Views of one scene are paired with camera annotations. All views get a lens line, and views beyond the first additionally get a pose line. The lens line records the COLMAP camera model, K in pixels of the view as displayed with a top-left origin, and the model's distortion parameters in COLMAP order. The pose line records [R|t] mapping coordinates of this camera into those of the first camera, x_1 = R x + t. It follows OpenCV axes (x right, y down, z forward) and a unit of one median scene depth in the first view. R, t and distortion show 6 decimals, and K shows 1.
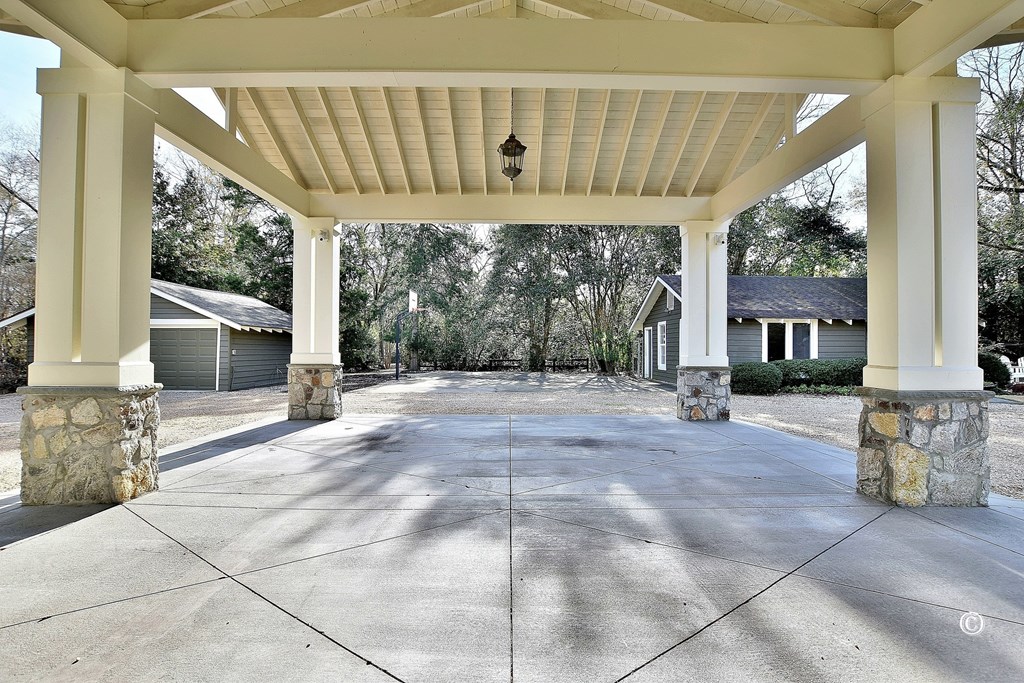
lens RADIAL K [[457.8, 0, 512.0], [0, 457.8, 341.5], [0, 0, 1]] dist [-0.024345, -0.000028]
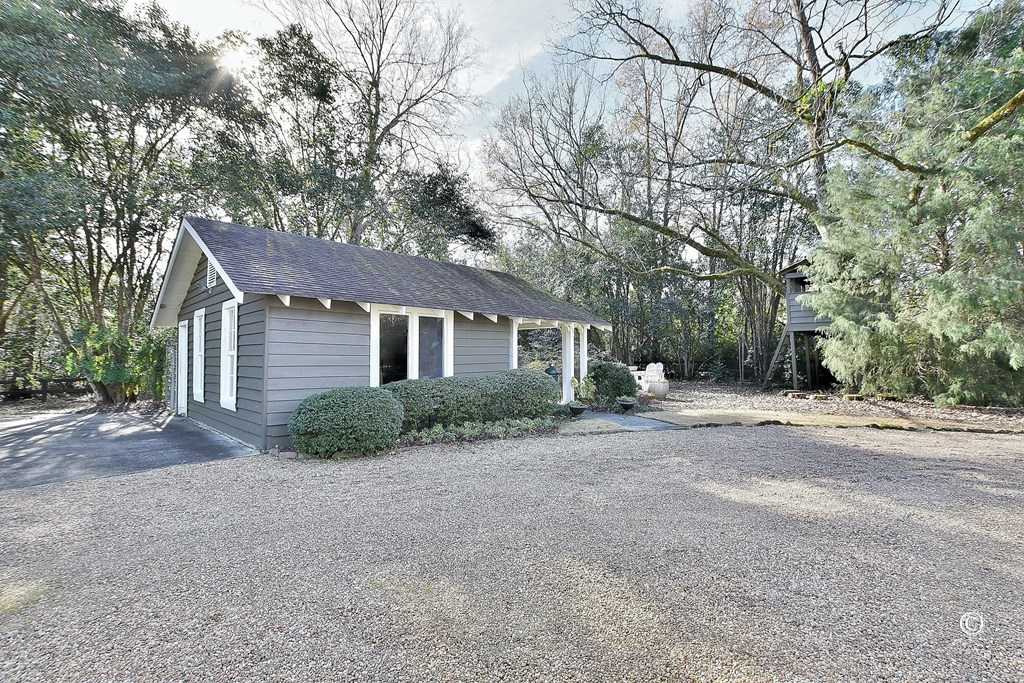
lens RADIAL K [[457.8, 0, 512.0], [0, 457.8, 341.5], [0, 0, 1]] dist [-0.024345, -0.000028]
pose [[0.712597, 0.012467, 0.701463, 0.288003], [-0.003309, 0.999891, -0.014410, 0.001109], [-0.701566, 0.007948, 0.712561, 0.491793]]
